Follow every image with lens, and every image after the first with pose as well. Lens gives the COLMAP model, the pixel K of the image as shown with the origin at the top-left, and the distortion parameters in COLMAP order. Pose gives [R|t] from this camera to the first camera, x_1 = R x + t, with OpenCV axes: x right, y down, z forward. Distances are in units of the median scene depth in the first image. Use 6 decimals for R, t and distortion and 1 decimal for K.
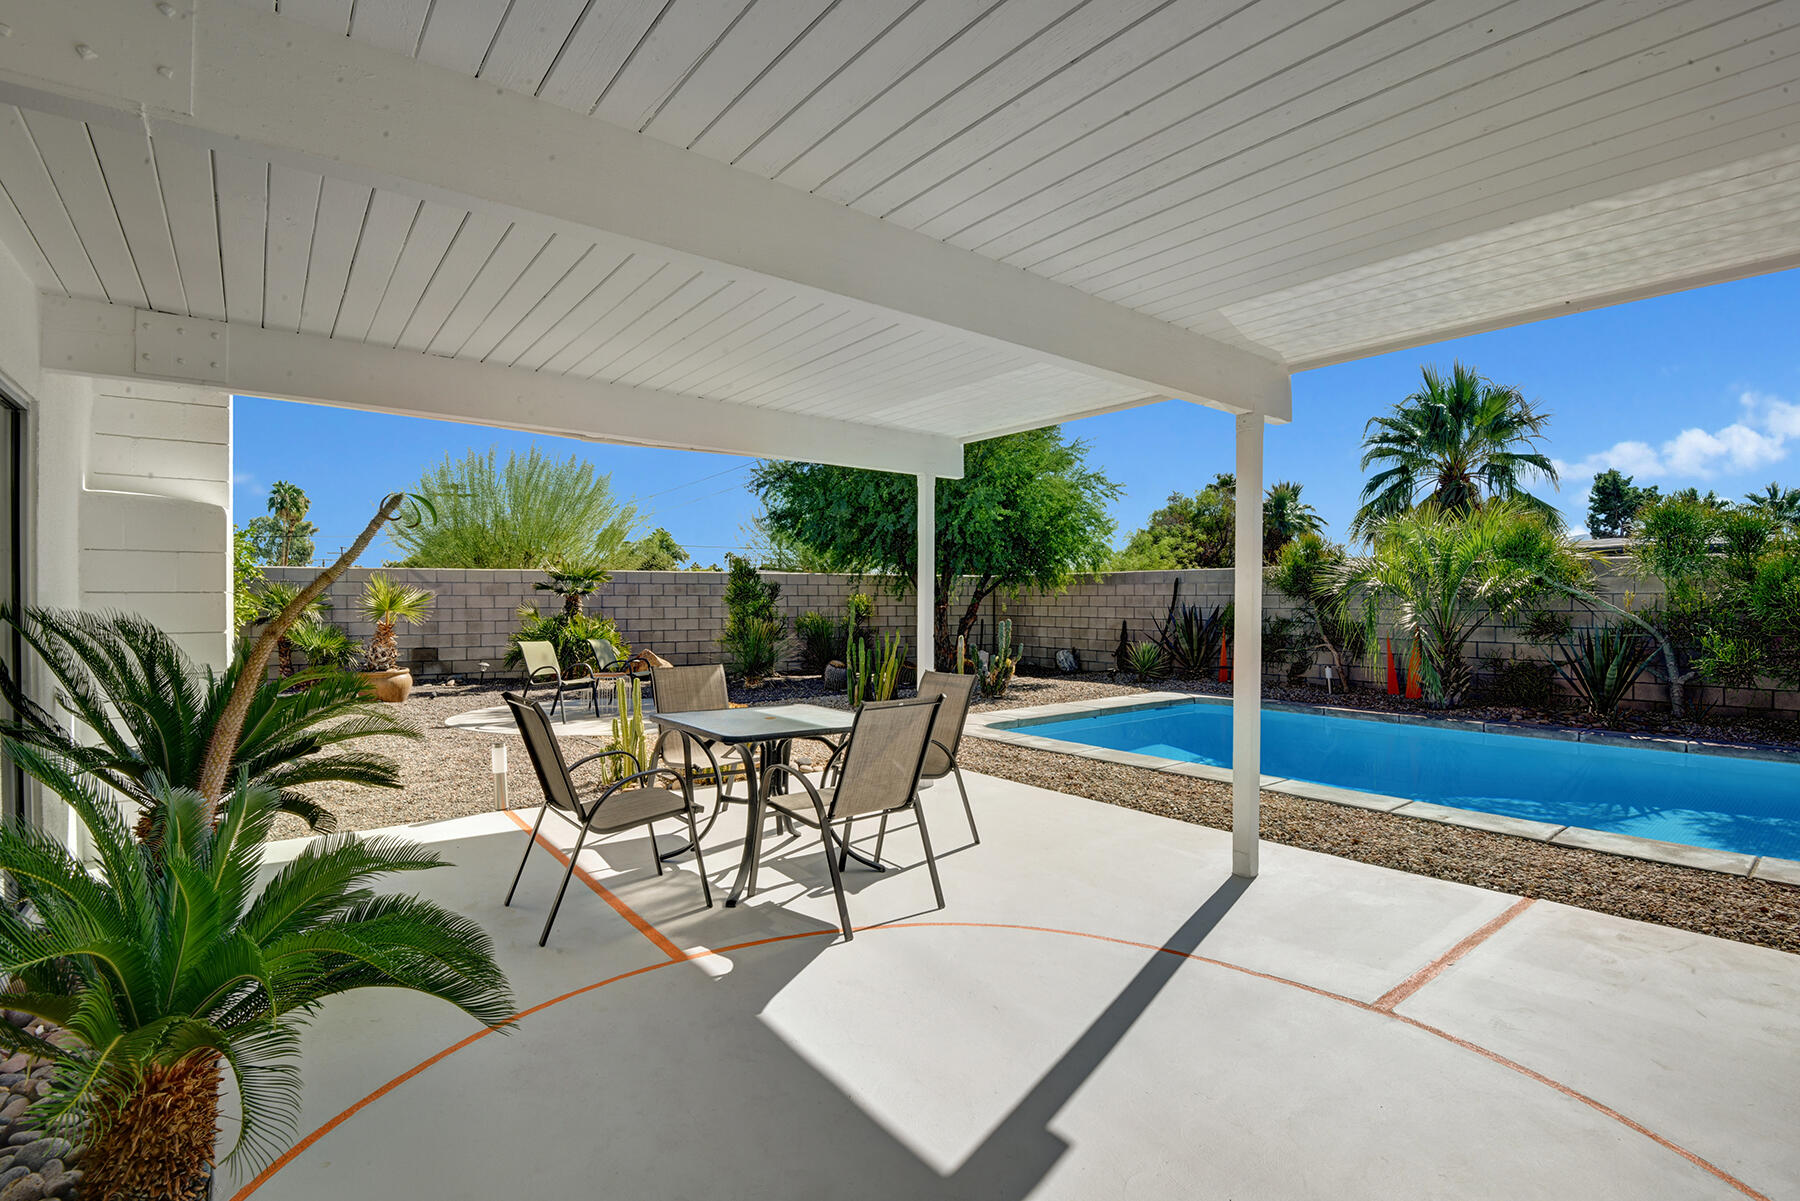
lens RADIAL K [[830.4, 0, 908.0], [0, 830.4, 594.9], [0, 0, 1]] dist [0.010082, -0.026021]
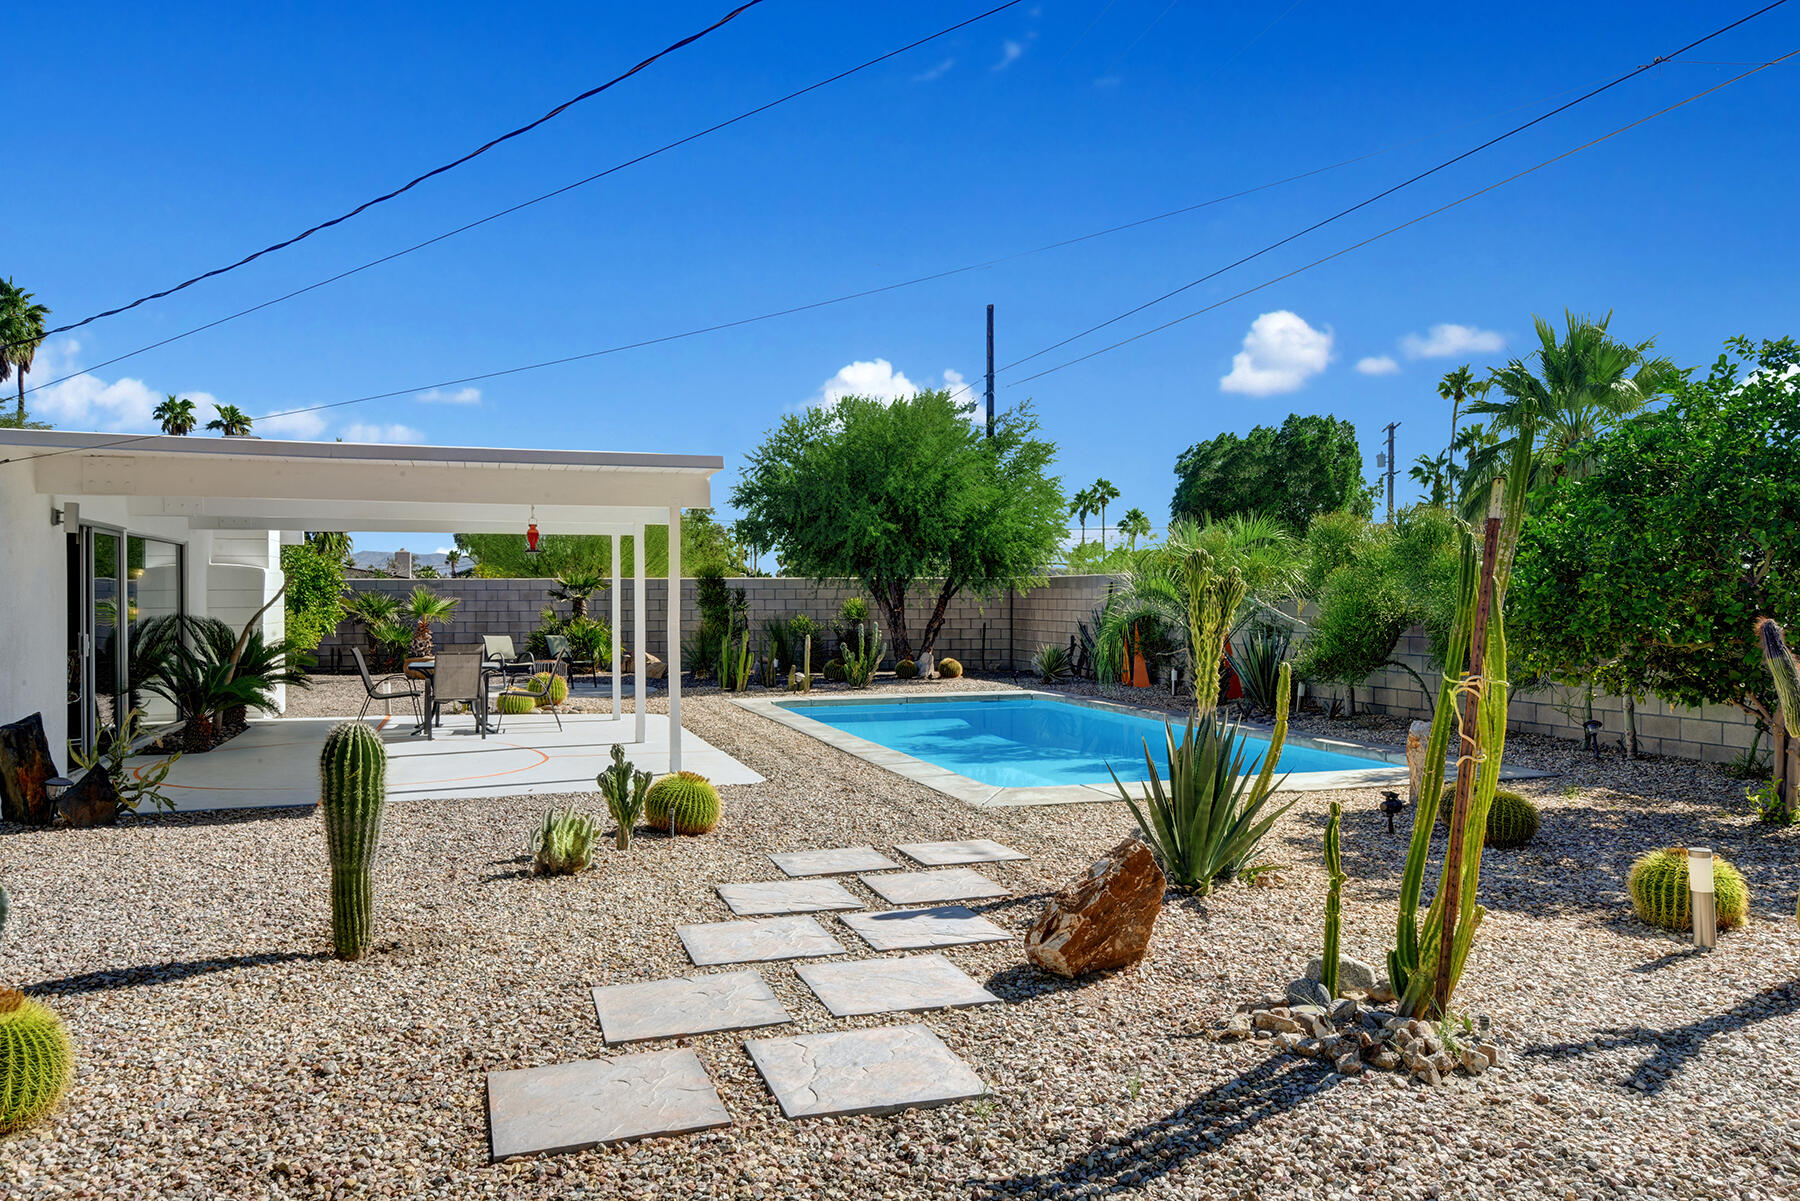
lens RADIAL K [[1269.3, 0, 900.0], [0, 1269.3, 600.5], [0, 0, 1]] dist [0.001688, 0.000470]
pose [[0.935876, -0.002534, -0.352321, 0.686652], [0.006684, 0.999922, 0.010563, -0.015825], [0.352267, -0.012240, 0.935820, -0.555232]]
